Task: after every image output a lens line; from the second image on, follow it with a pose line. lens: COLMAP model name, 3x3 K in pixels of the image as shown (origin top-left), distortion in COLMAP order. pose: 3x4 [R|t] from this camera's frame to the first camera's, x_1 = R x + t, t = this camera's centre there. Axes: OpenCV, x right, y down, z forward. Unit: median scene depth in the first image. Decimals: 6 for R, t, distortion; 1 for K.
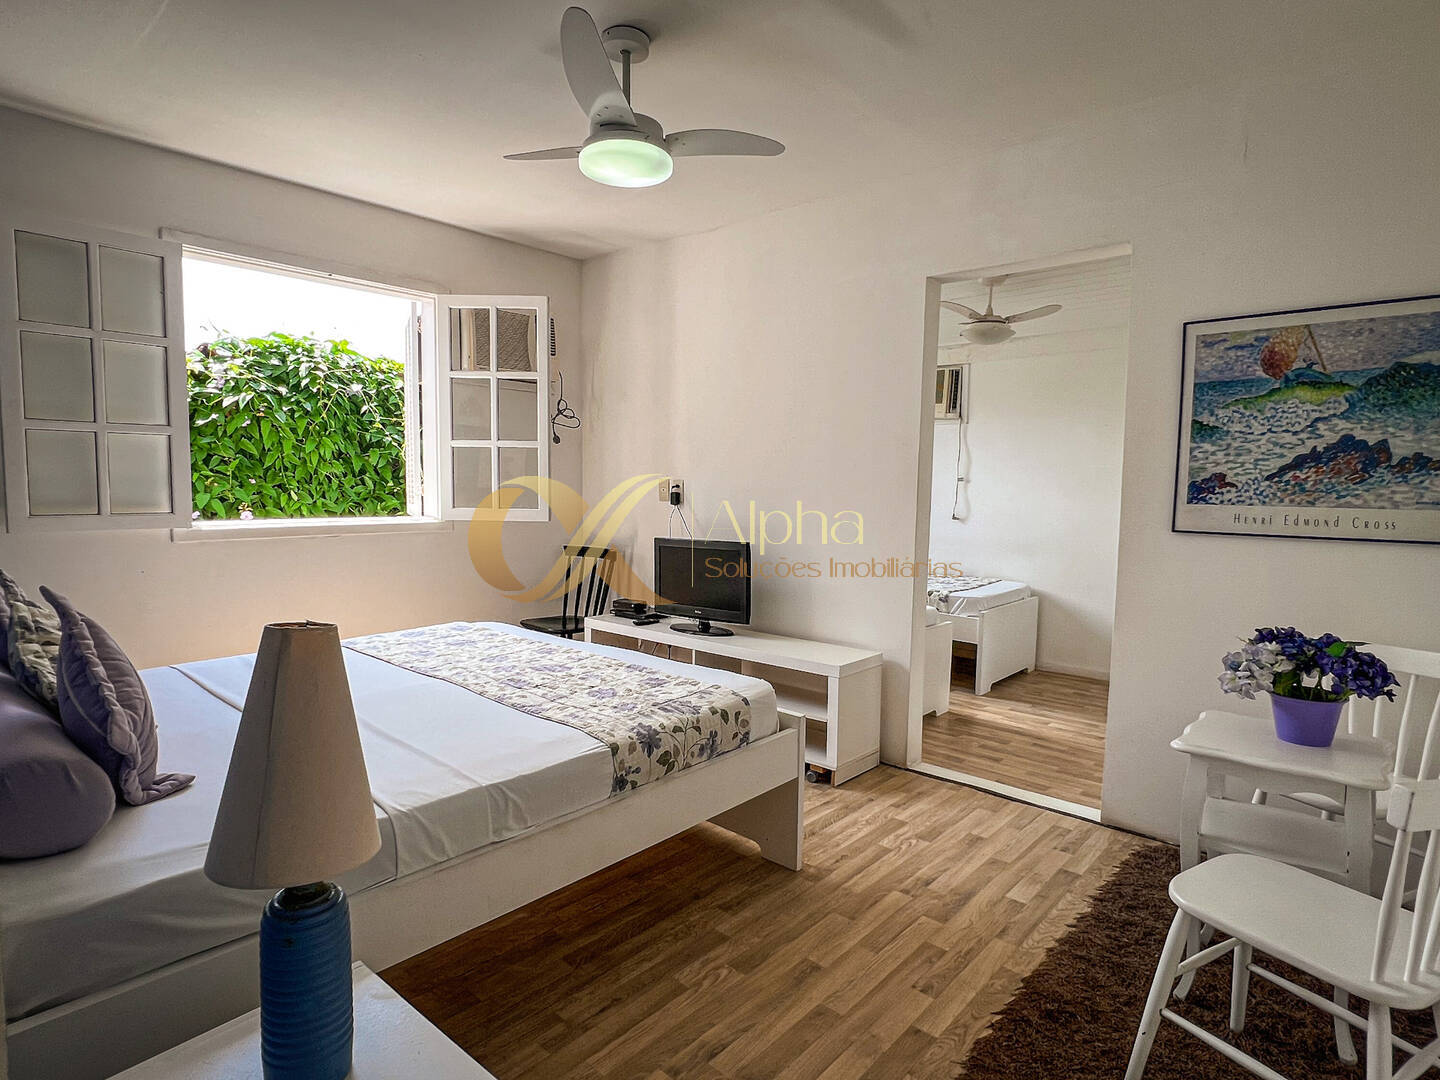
lens RADIAL K [[778.5, 0, 710.3], [0, 778.5, 543.4], [0, 0, 1]] dist [-0.005714, 0.000586]
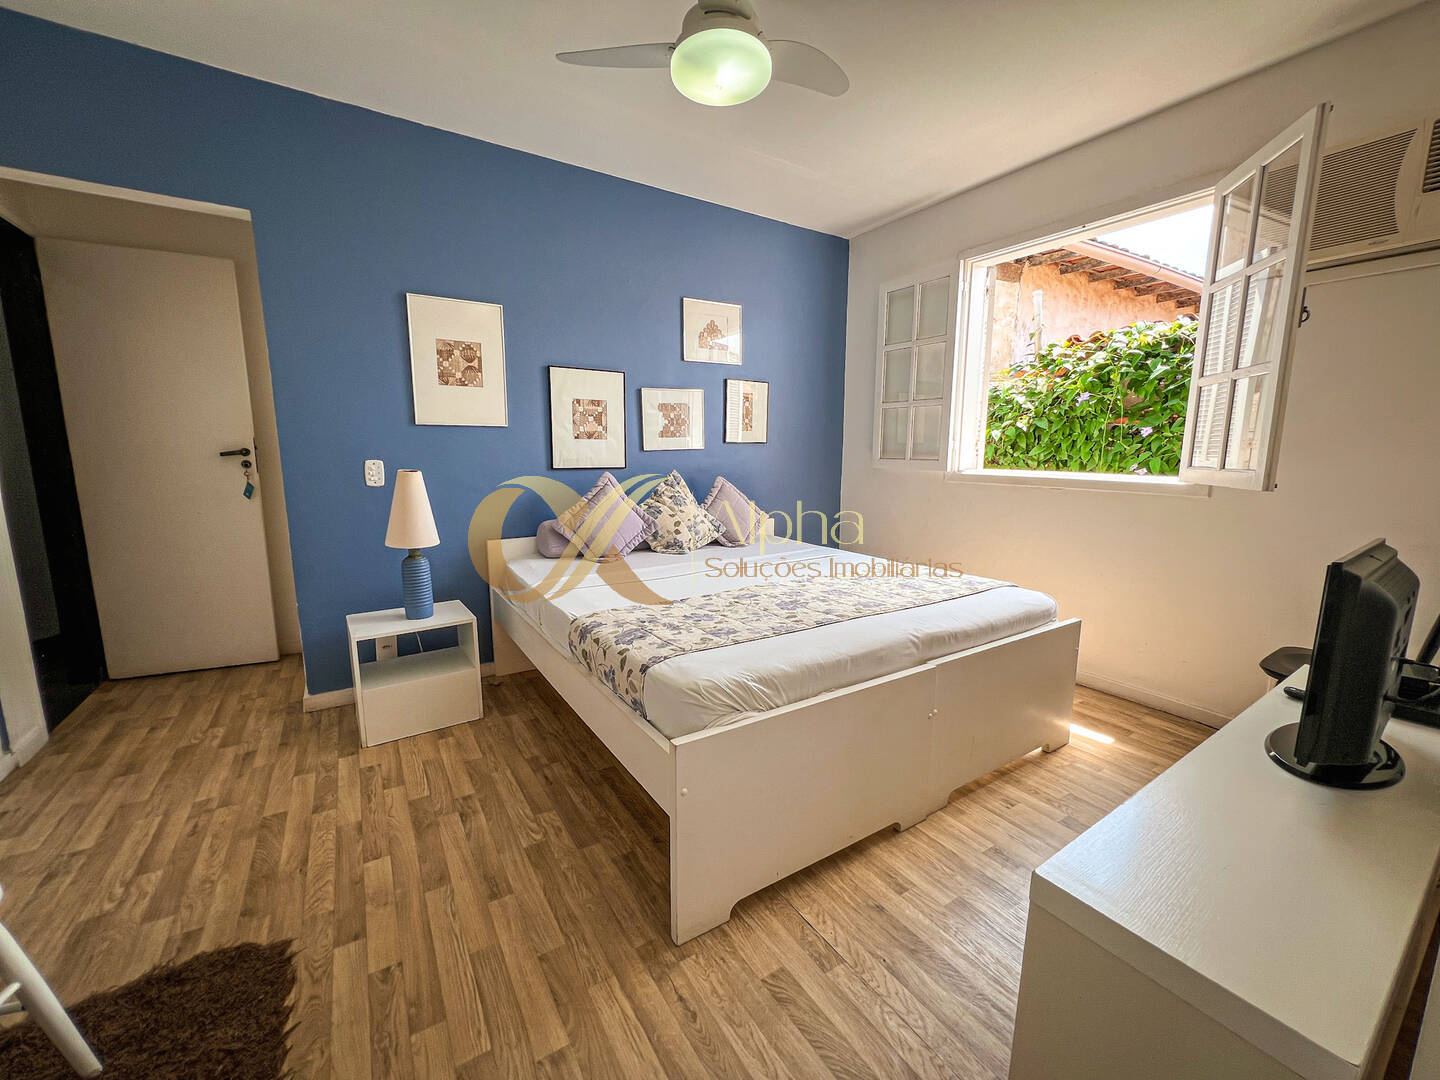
lens RADIAL K [[579.3, 0, 724.9], [0, 579.3, 538.0], [0, 0, 1]] dist [-0.004459, 0.000507]
pose [[-0.249899, 0.137742, -0.958425, 0.638436], [-0.086092, 0.982749, 0.163686, -0.054841], [0.964437, 0.123418, -0.233730, 1.252073]]
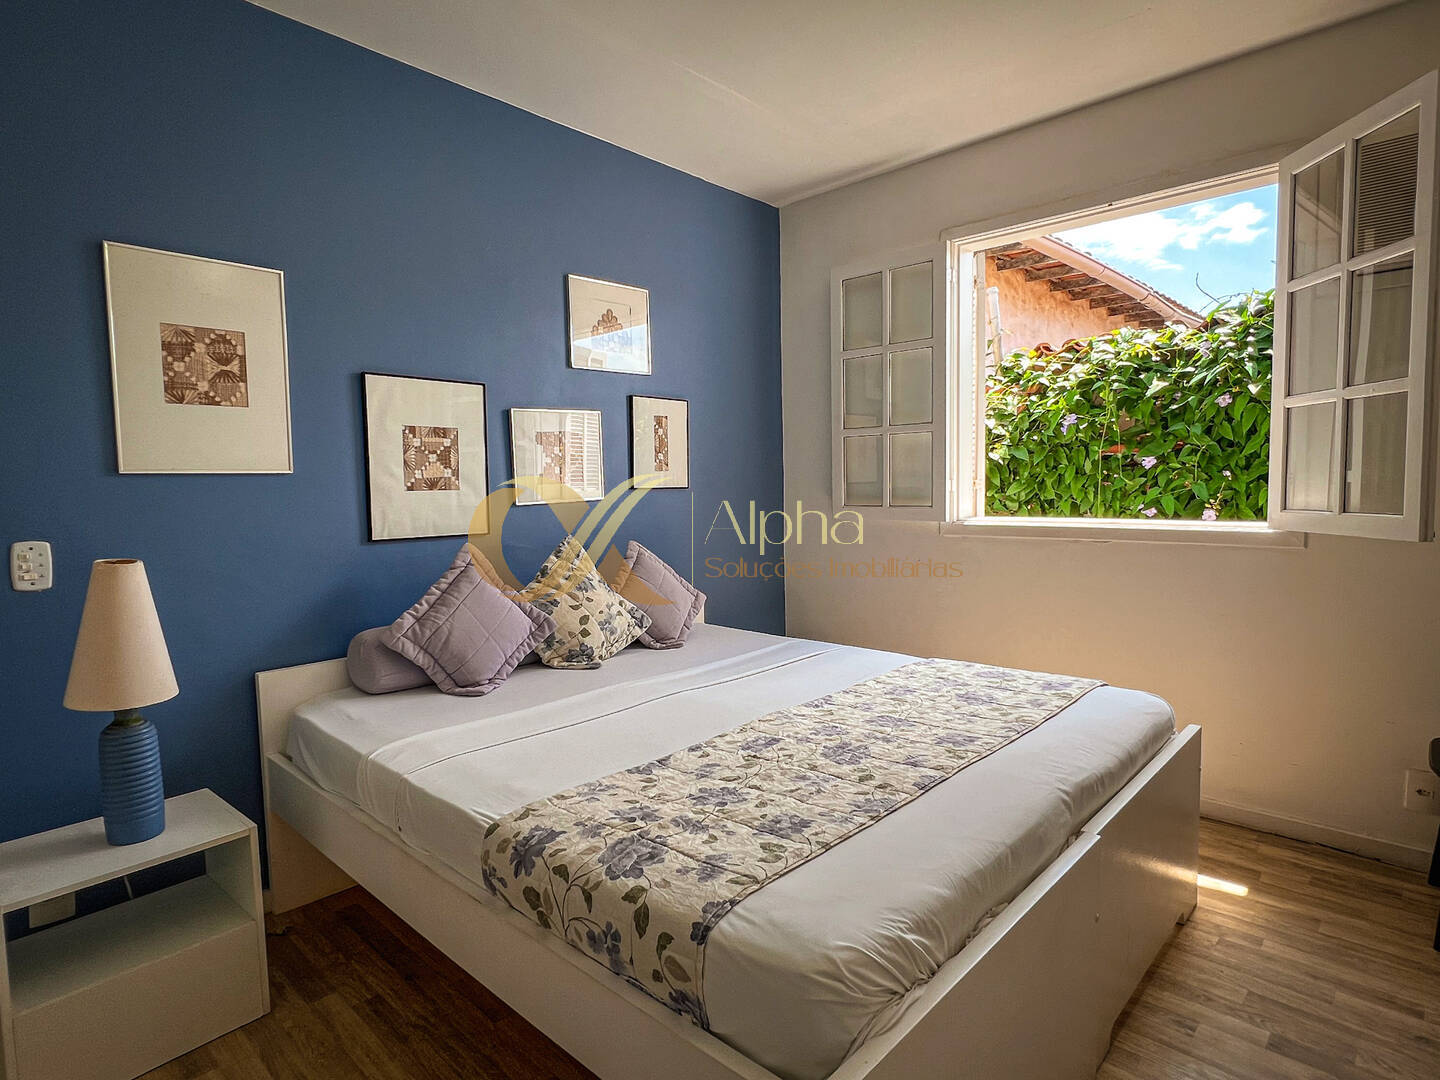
lens RADIAL K [[778.5, 0, 720.9], [0, 778.5, 541.9], [0, 0, 1]] dist [-0.005714, 0.000586]
pose [[-0.010796, 0.063529, -0.997922, 0.500510], [-0.063686, 0.995910, 0.064089, -0.057397], [0.997912, 0.064245, -0.006706, 1.026679]]
